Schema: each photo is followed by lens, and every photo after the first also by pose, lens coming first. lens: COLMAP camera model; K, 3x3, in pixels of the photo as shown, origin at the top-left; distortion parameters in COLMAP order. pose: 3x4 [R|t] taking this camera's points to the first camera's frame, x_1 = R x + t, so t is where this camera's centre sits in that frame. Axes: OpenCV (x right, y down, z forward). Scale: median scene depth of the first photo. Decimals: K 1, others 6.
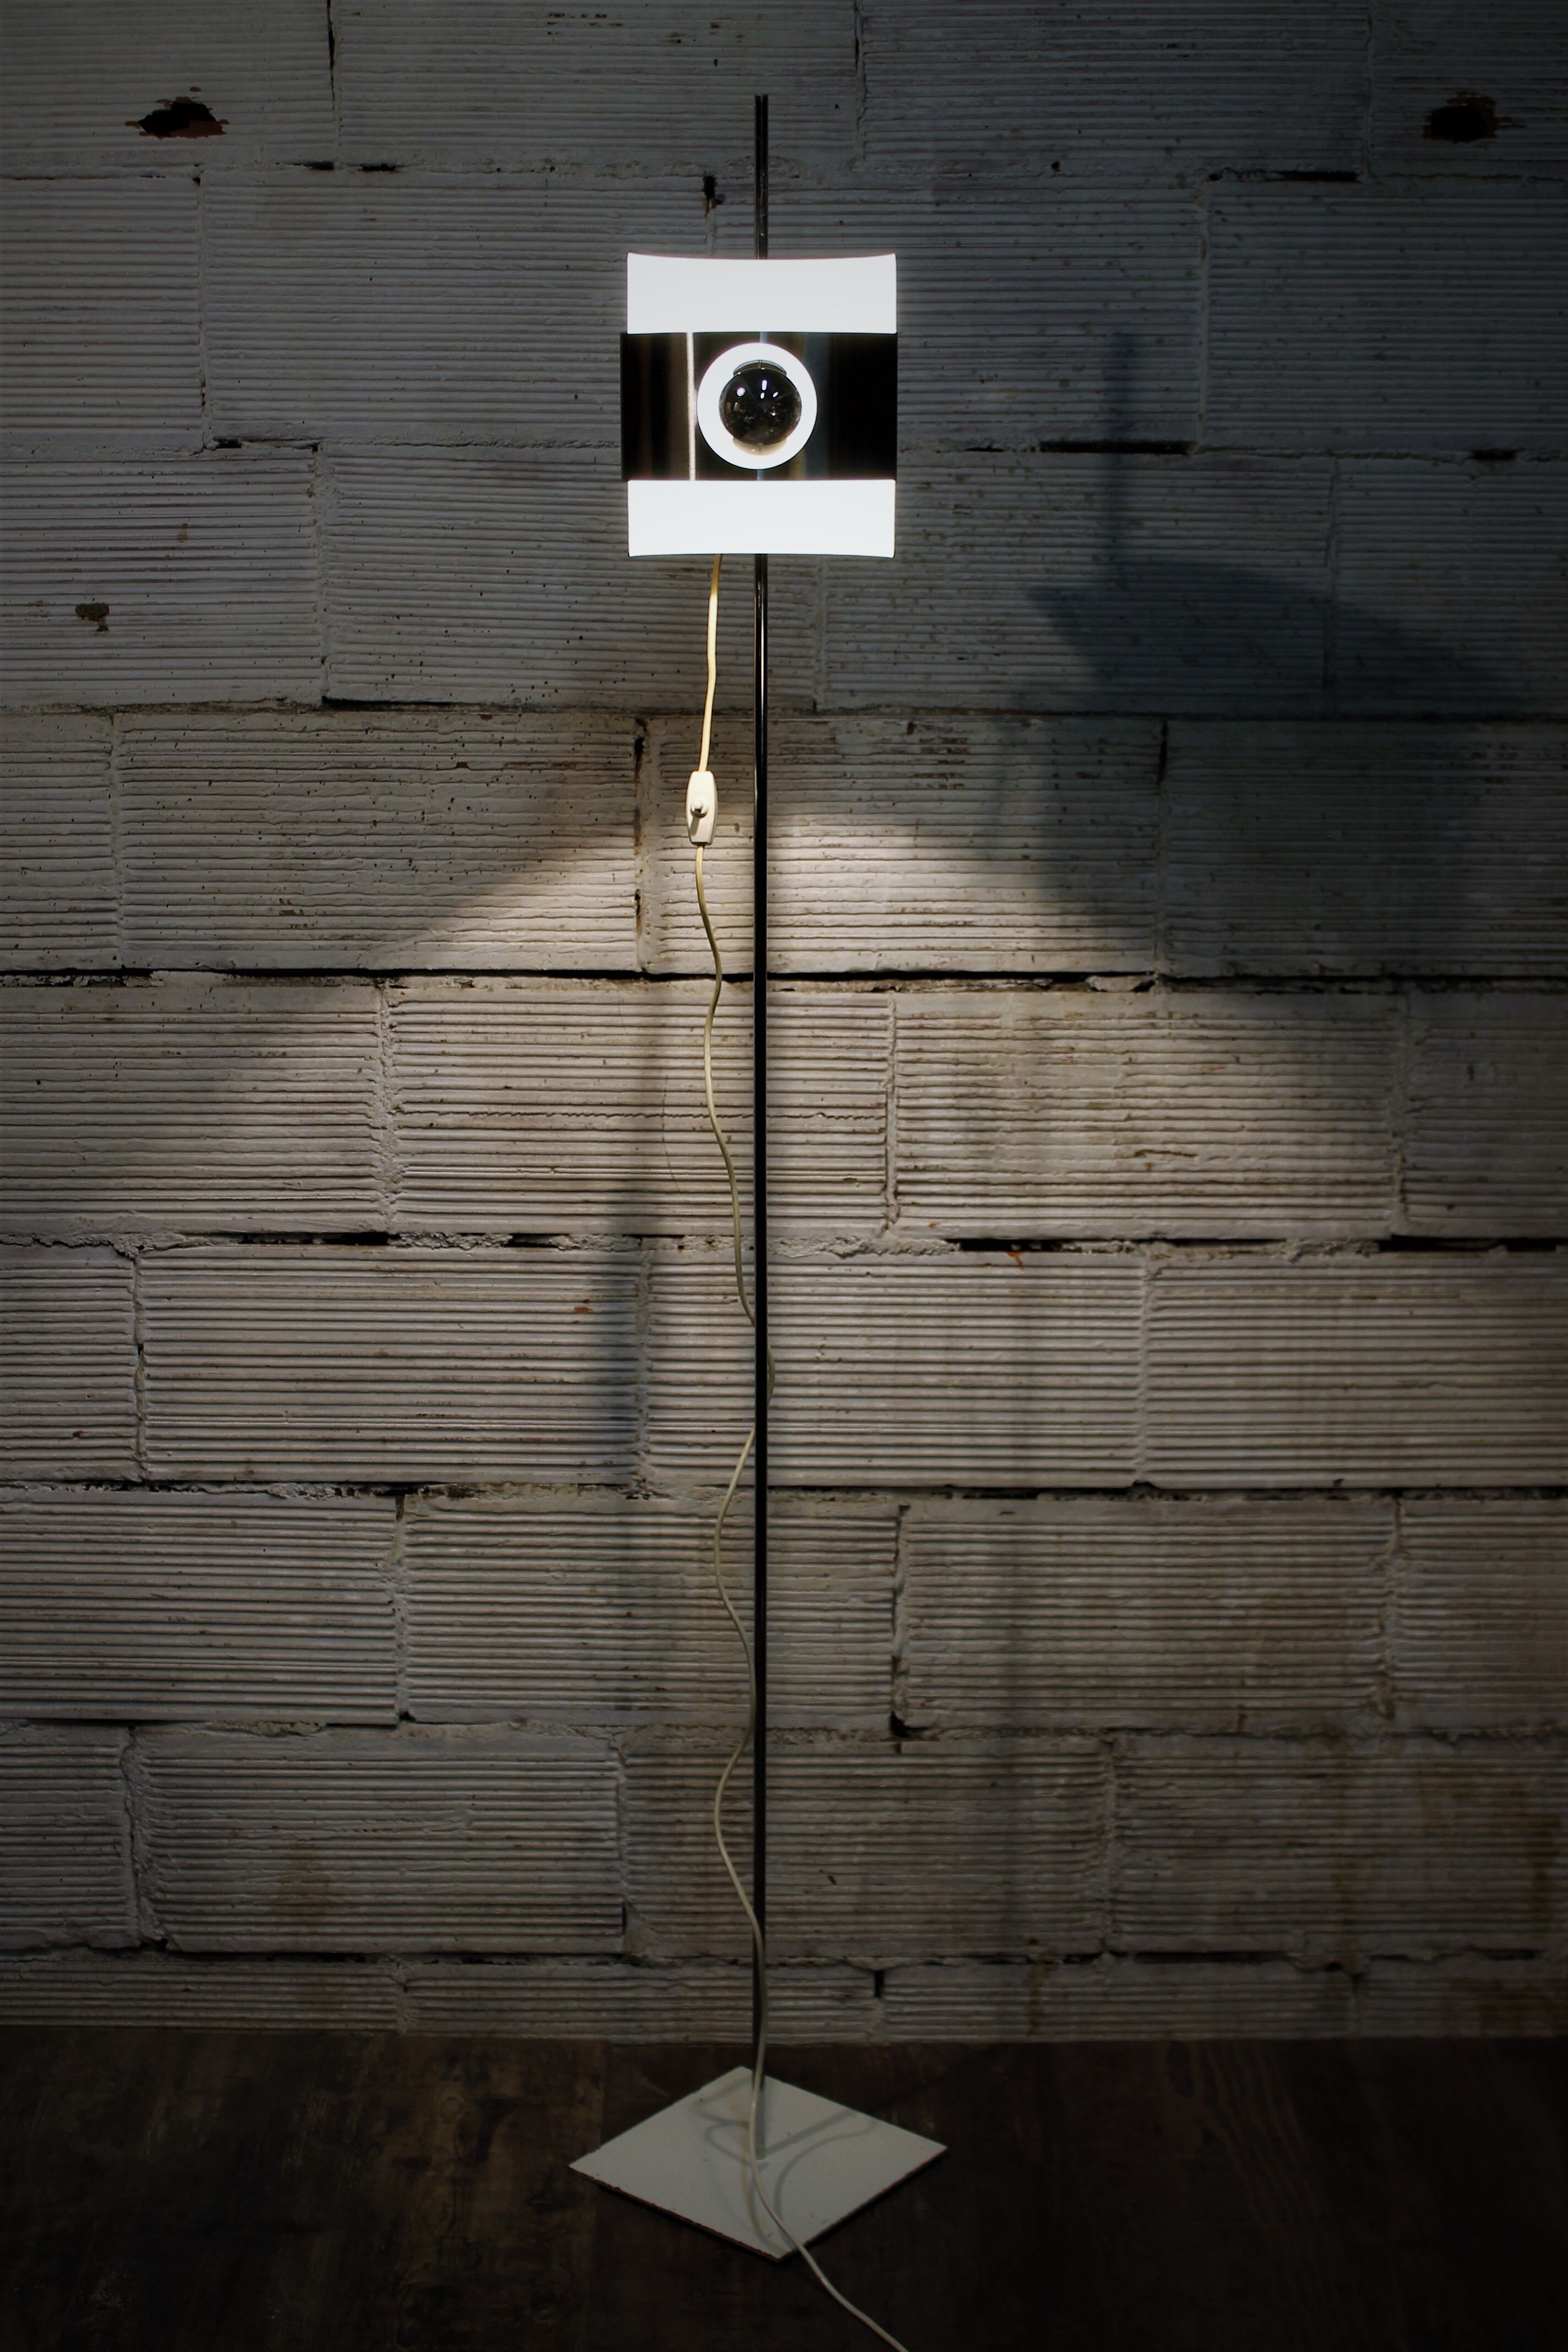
lens RADIAL K [[3294.6, 0, 798.2], [0, 3294.6, 1196.3], [0, 0, 1]] dist [-0.051673, 0.000000]
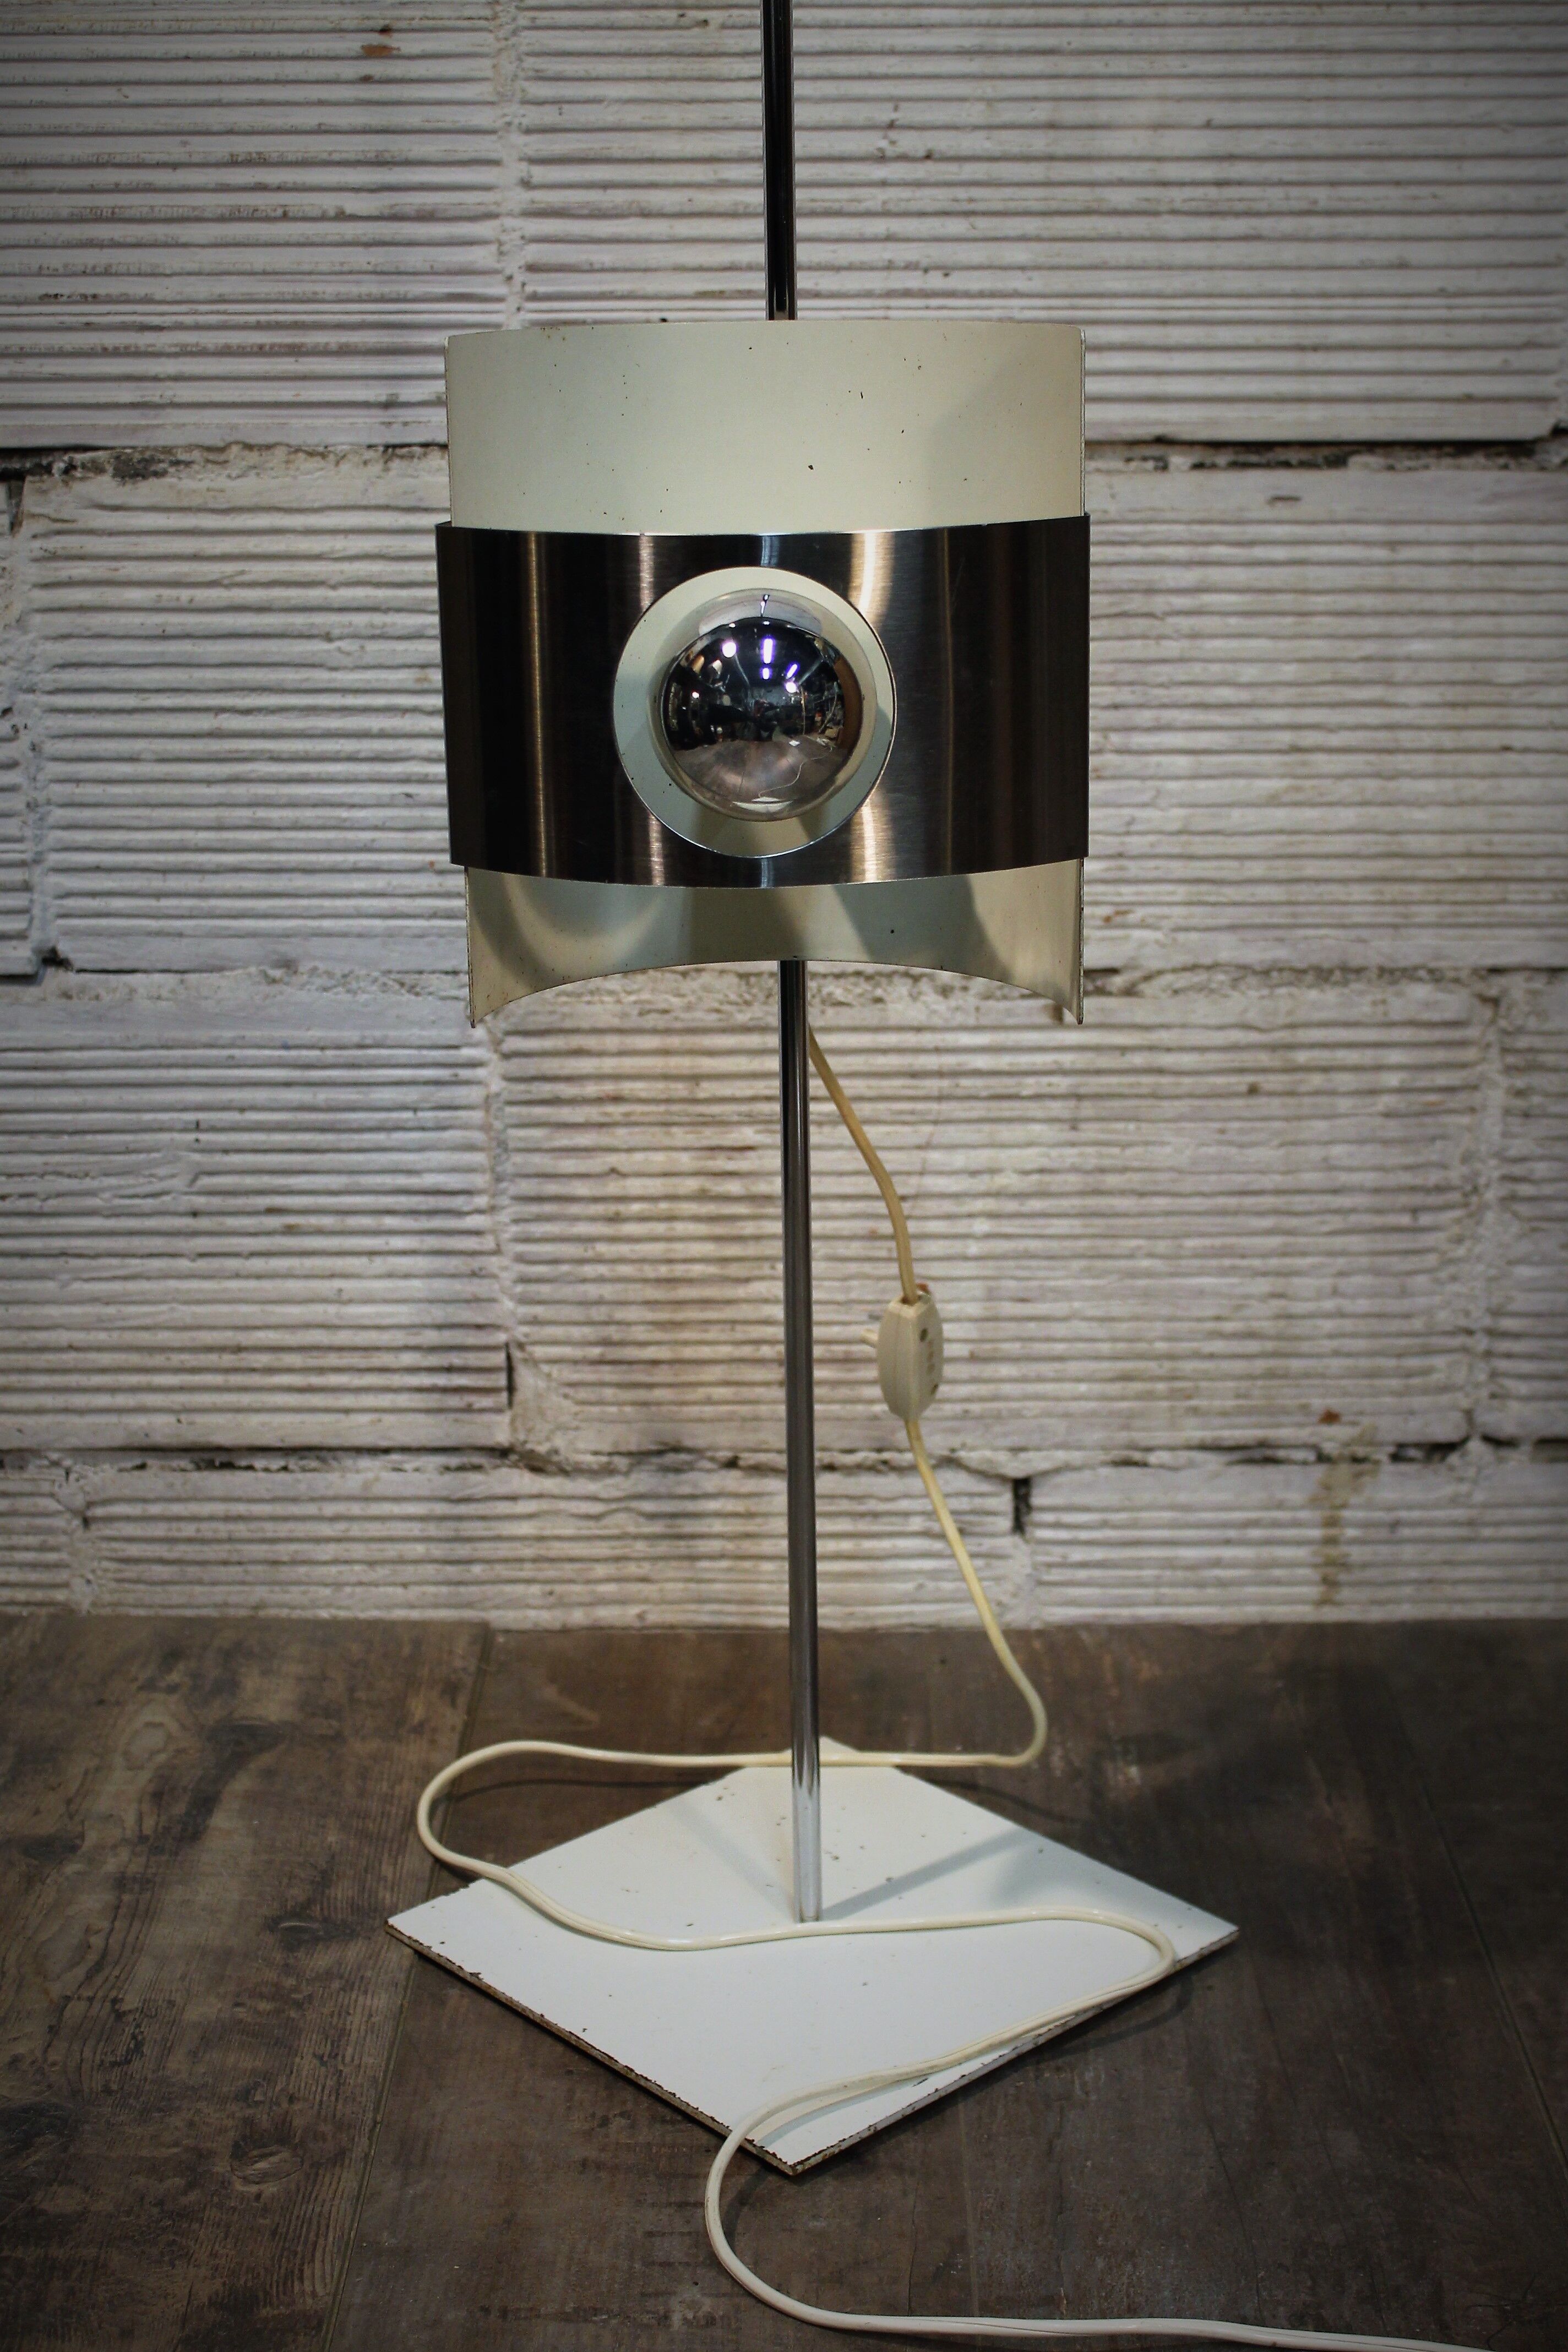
lens RADIAL K [[3447.8, 0, 783.8], [0, 3447.8, 1181.4], [0, 0, 1]] dist [-0.043566, 0.000000]
pose [[0.999356, -0.010715, -0.034257, 0.007058], [0.013059, 0.997535, 0.068940, 0.157052], [0.033434, -0.069343, 0.997032, 0.487033]]
